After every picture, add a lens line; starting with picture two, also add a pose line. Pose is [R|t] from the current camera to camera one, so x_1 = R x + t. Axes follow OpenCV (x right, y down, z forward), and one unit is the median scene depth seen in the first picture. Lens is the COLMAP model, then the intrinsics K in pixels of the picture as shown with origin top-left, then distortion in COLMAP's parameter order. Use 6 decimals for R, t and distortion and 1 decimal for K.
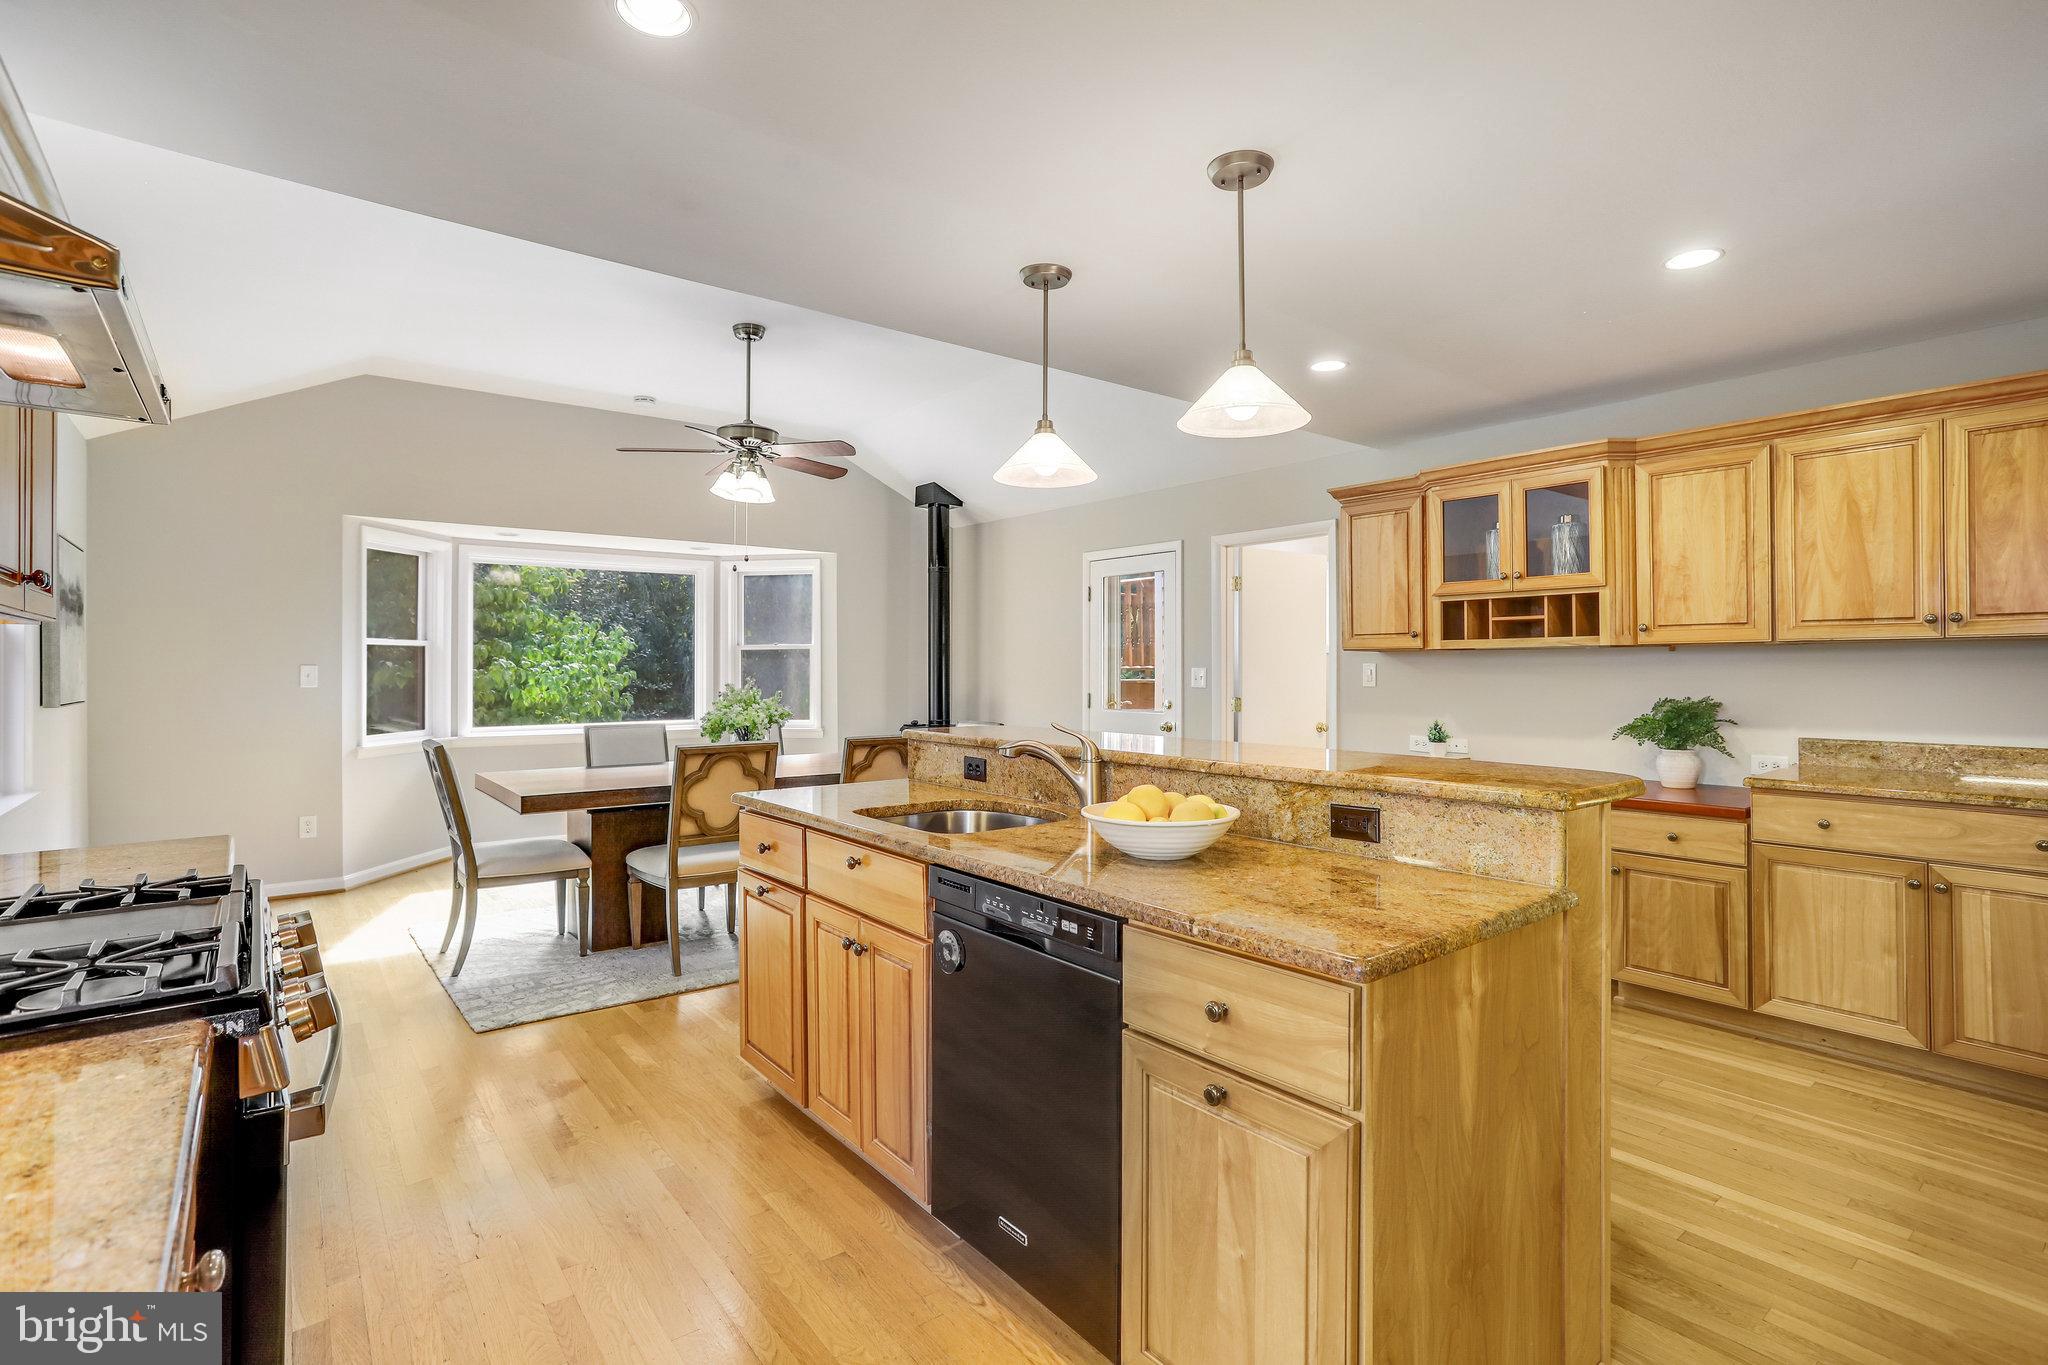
lens RADIAL K [[1001.4, 0, 991.4], [0, 1001.4, 658.7], [0, 0, 1]] dist [-0.044392, 0.019551]
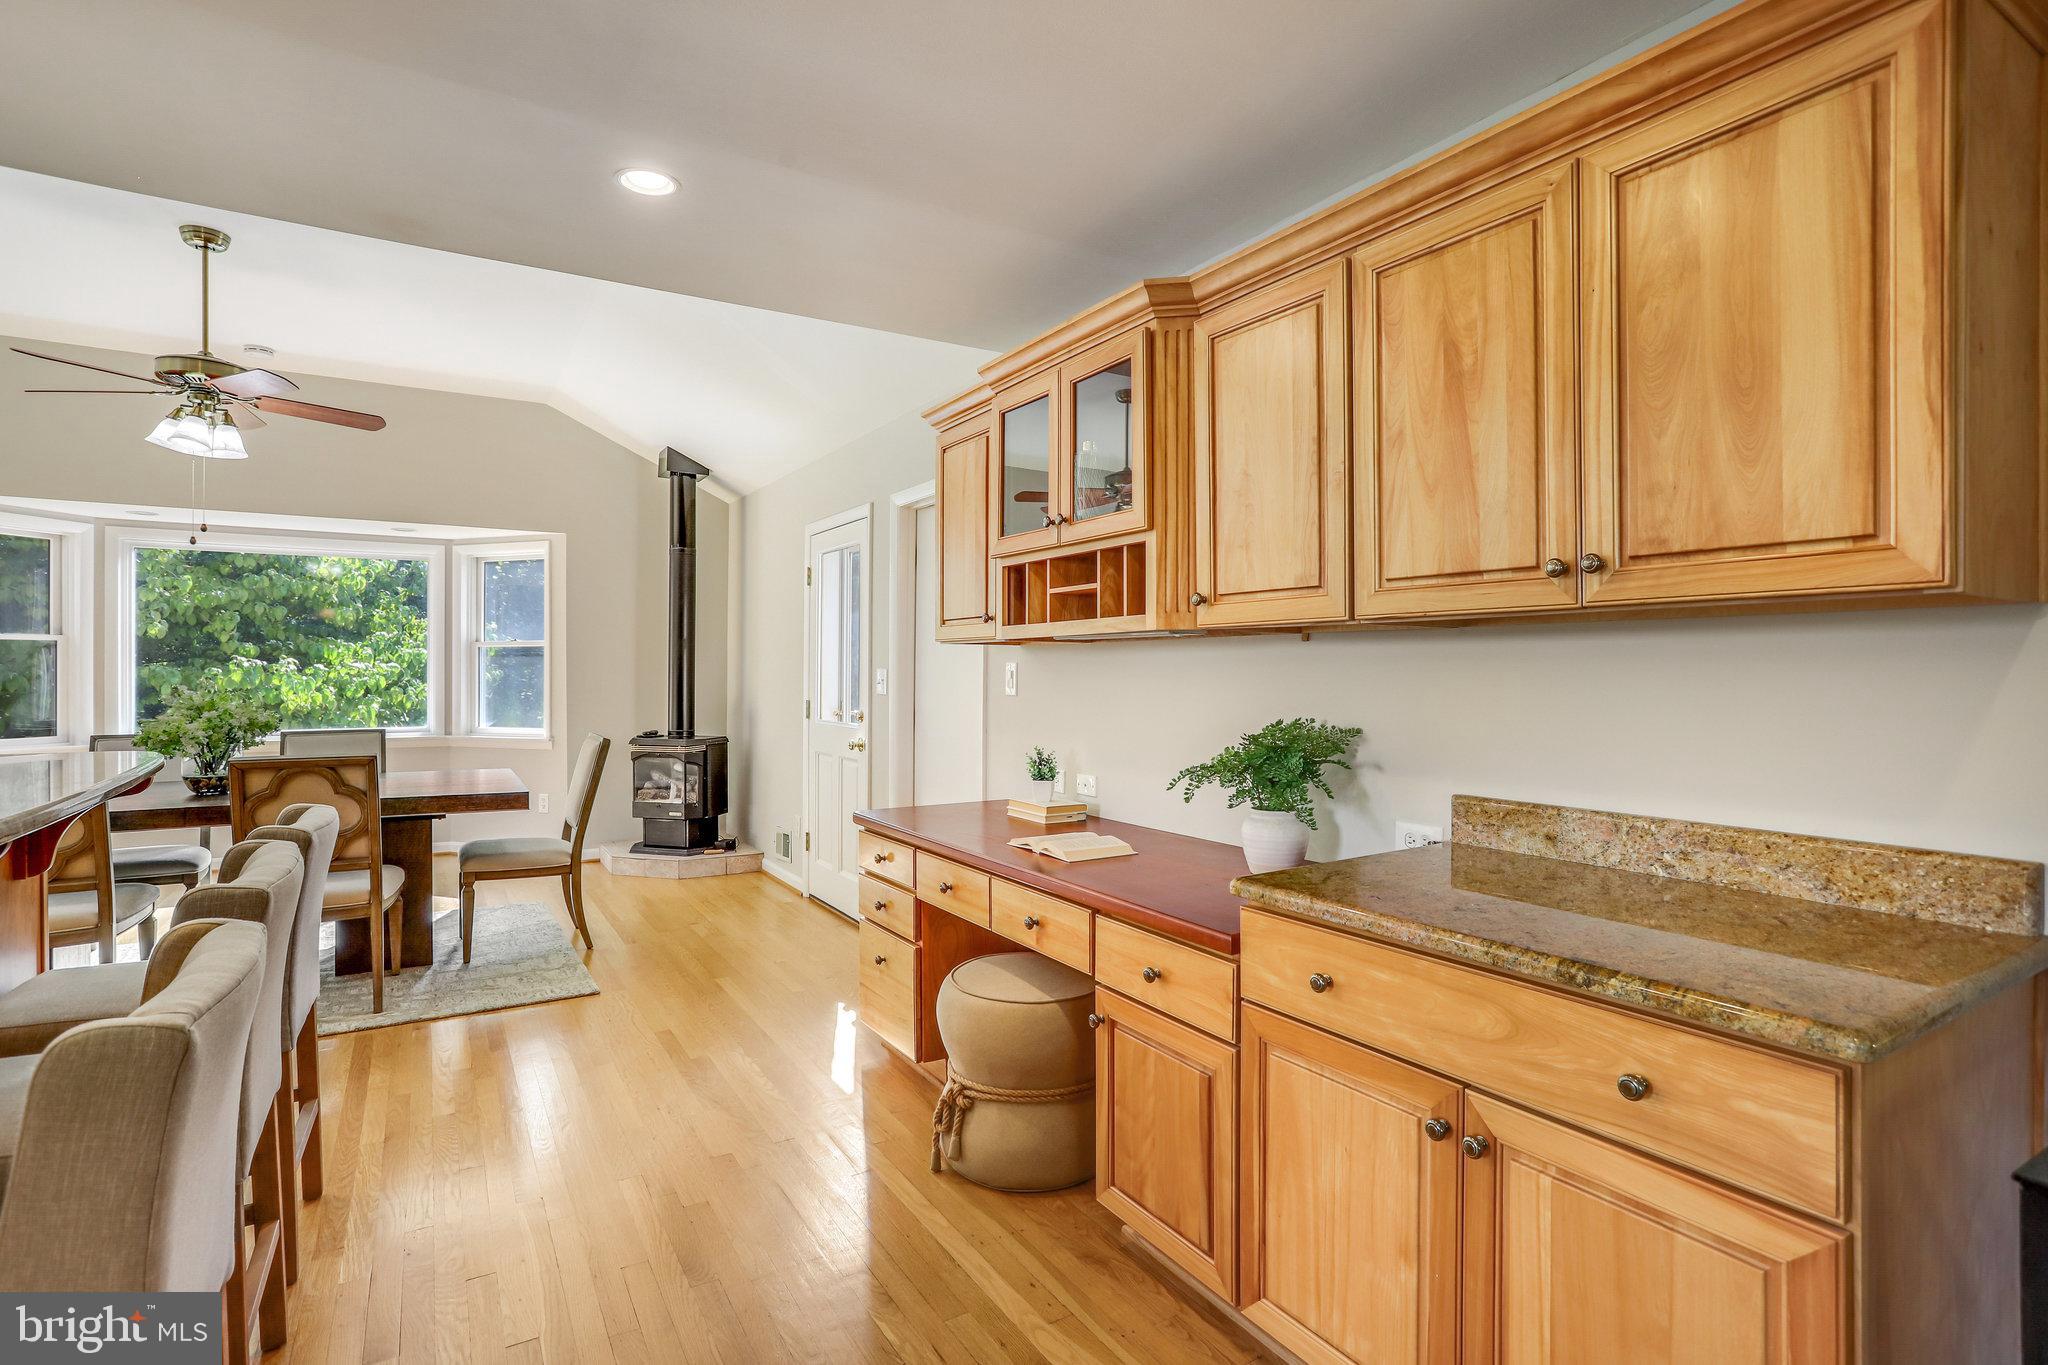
lens RADIAL K [[1001.4, 0, 1004.7], [0, 1001.4, 672.0], [0, 0, 1]] dist [-0.044392, 0.019551]
pose [[0.992811, 0.003659, -0.119633, 0.576831], [-0.002556, 0.999953, 0.009379, 0.005838], [0.119662, -0.009006, 0.992774, 0.369292]]
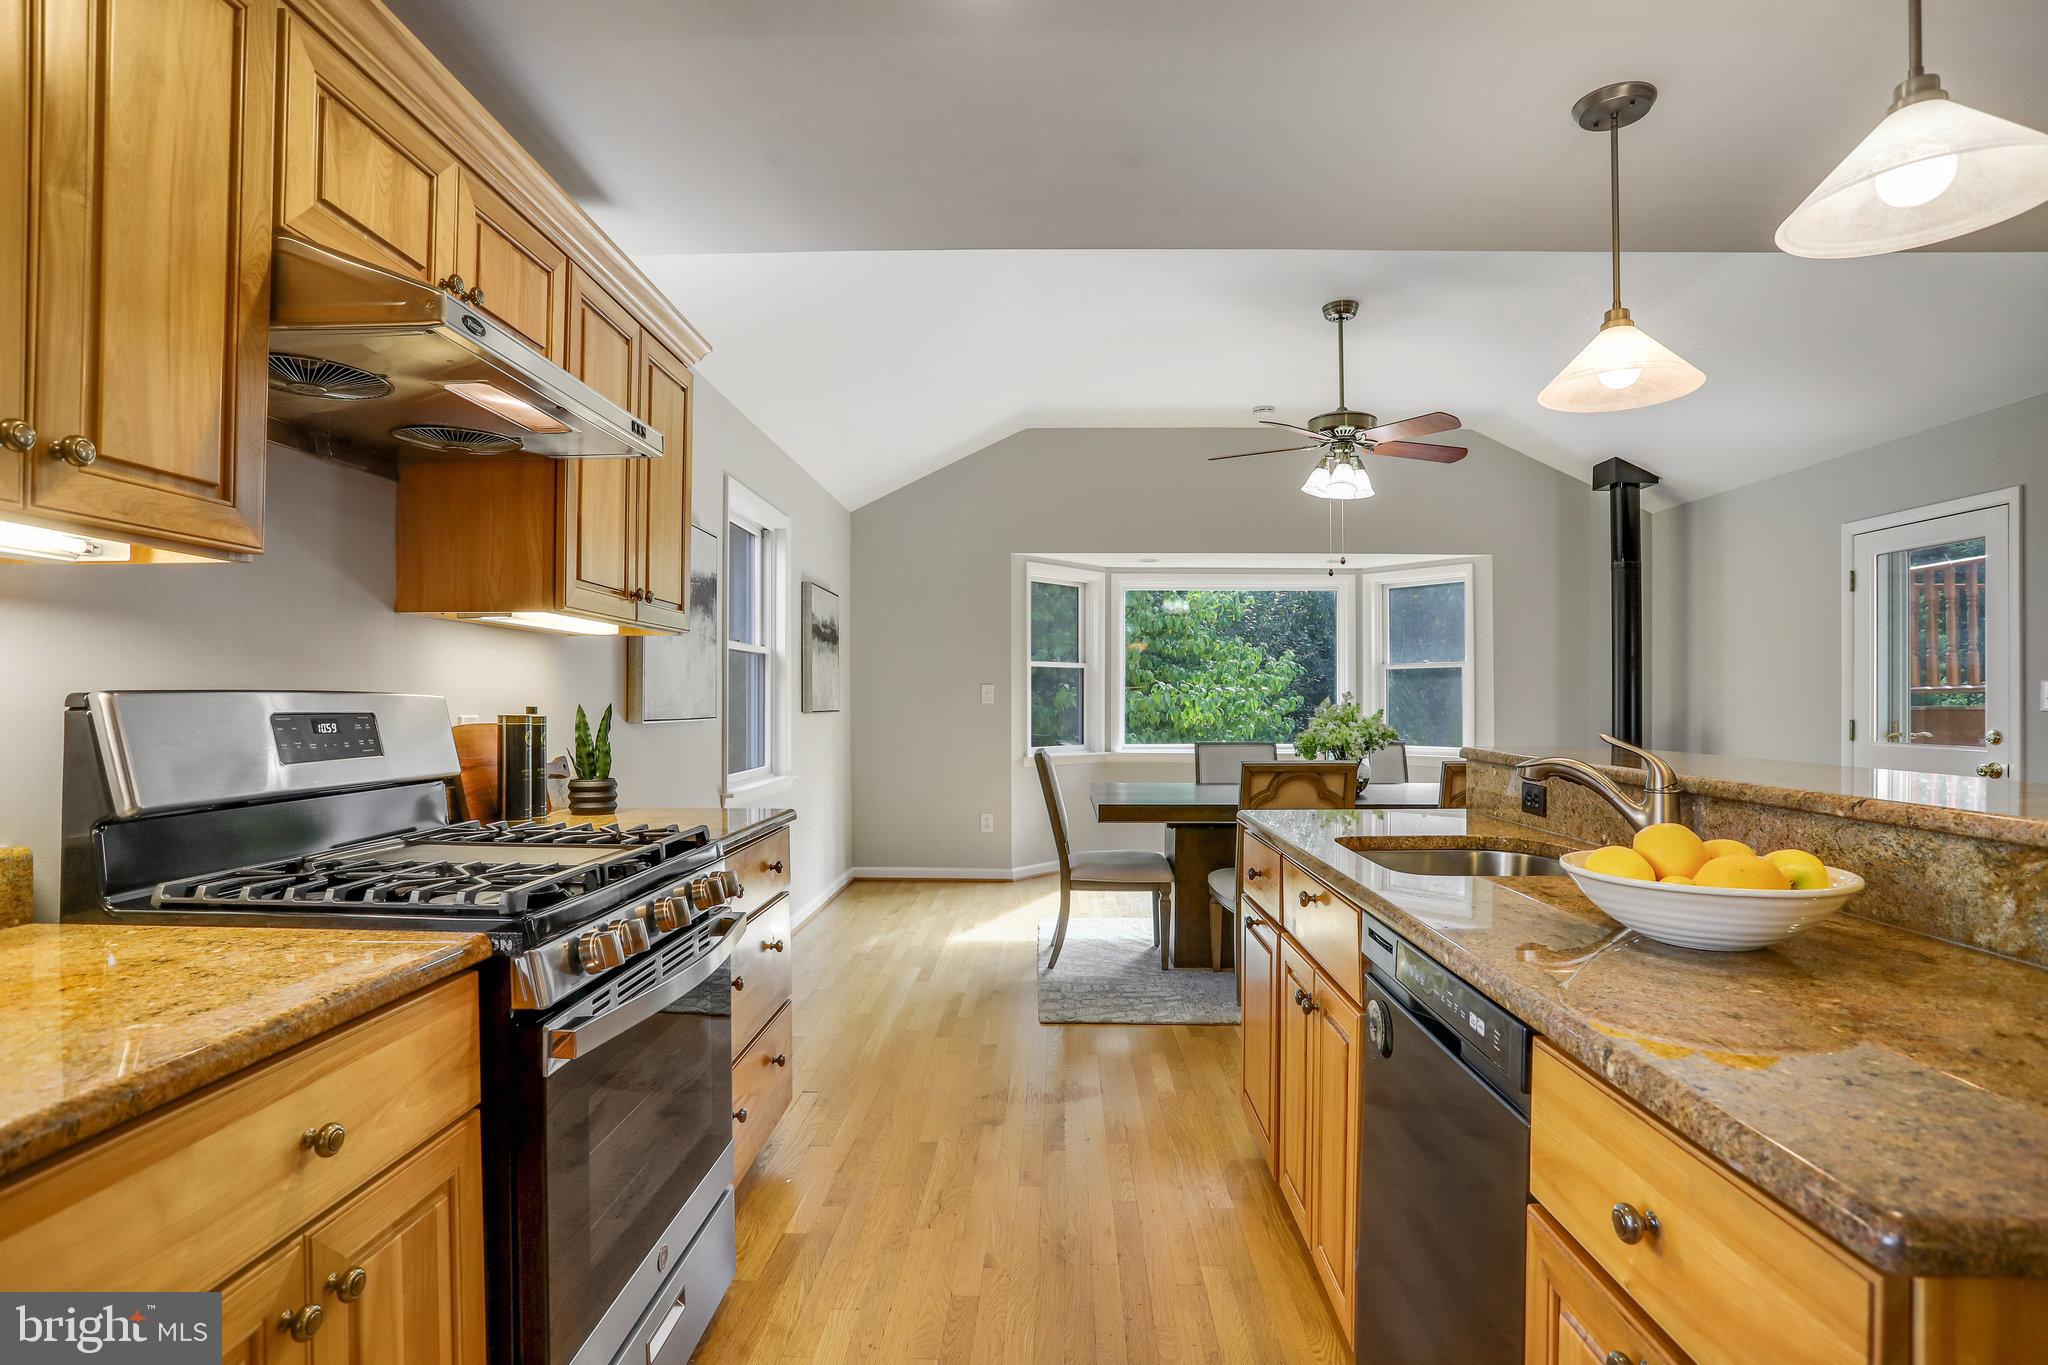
lens RADIAL K [[1001.4, 0, 1032.6], [0, 1001.4, 696.4], [0, 0, 1]] dist [-0.044392, 0.019551]
pose [[0.785168, 0.000450, -0.619283, 0.114663], [0.002290, 0.999991, 0.003629, 0.022583], [0.619279, -0.004268, 0.785159, 0.140114]]
